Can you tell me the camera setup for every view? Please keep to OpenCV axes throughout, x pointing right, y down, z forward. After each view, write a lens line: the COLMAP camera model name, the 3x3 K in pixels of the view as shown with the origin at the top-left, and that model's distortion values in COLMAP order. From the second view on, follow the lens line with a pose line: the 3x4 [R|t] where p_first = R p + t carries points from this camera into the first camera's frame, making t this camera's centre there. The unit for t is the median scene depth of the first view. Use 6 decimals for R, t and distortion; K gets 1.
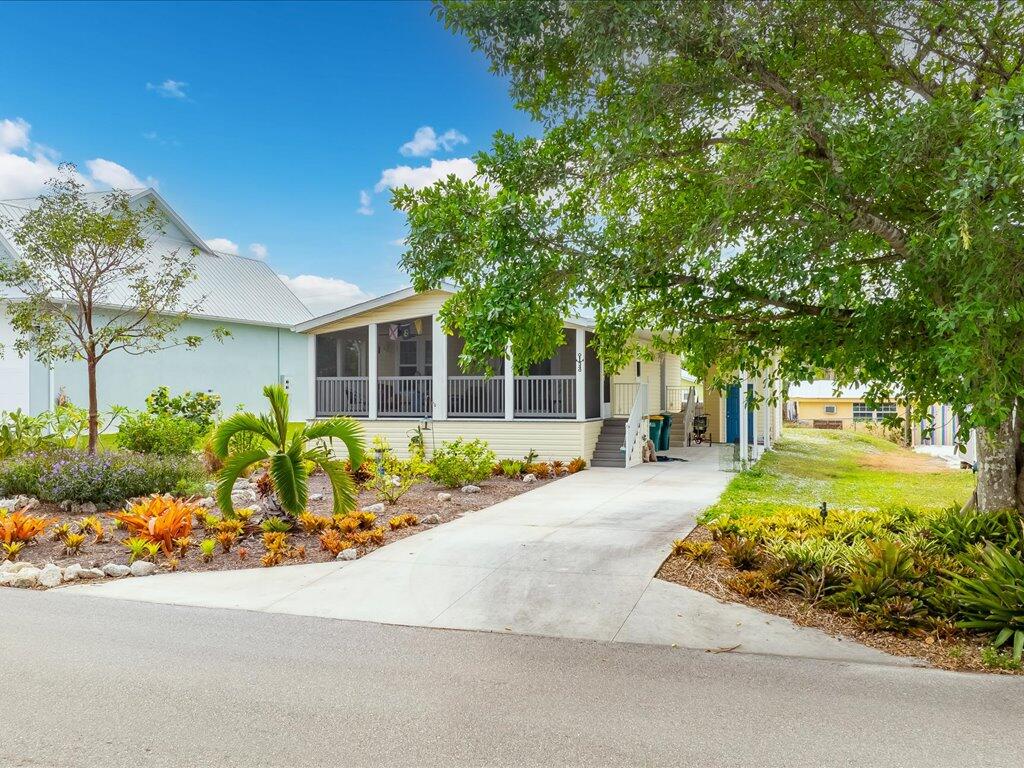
lens RADIAL K [[897.2, 0, 513.1], [0, 897.2, 385.8], [0, 0, 1]] dist [0.000202, -0.003496]
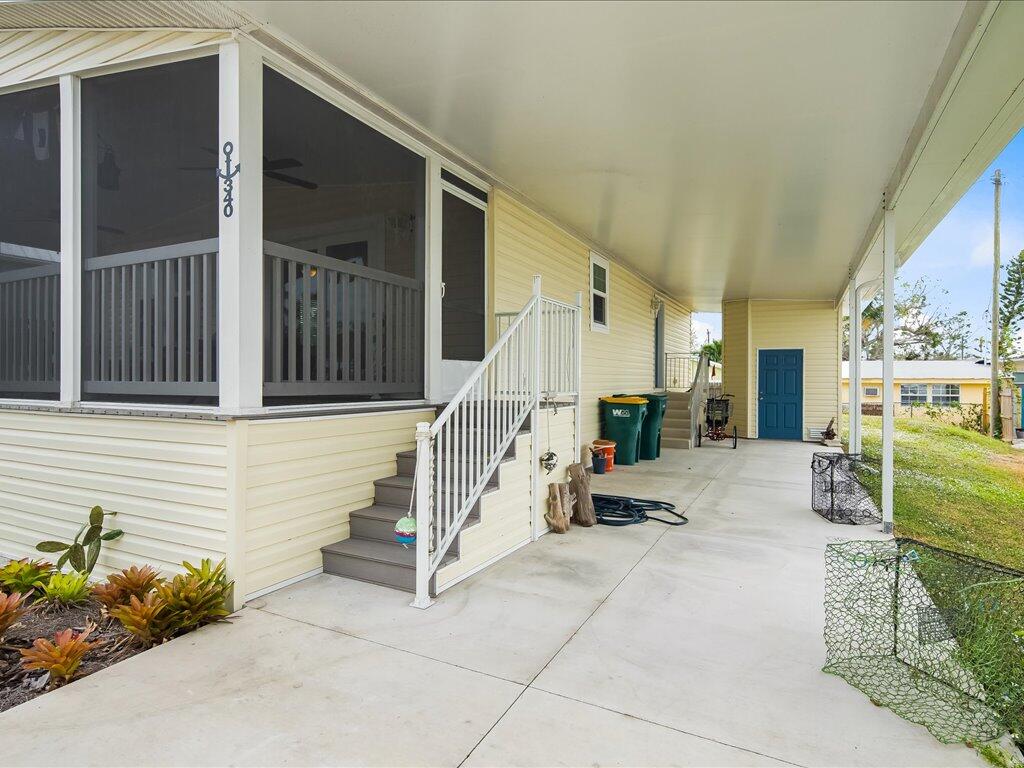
lens RADIAL K [[569.4, 0, 510.5], [0, 569.4, 383.2], [0, 0, 1]] dist [0.003674, 0.000044]
pose [[0.990473, 0.007510, -0.137504, 0.133620], [-0.005862, 0.999906, 0.012387, 0.021666], [0.137584, -0.011463, 0.990424, 0.653293]]
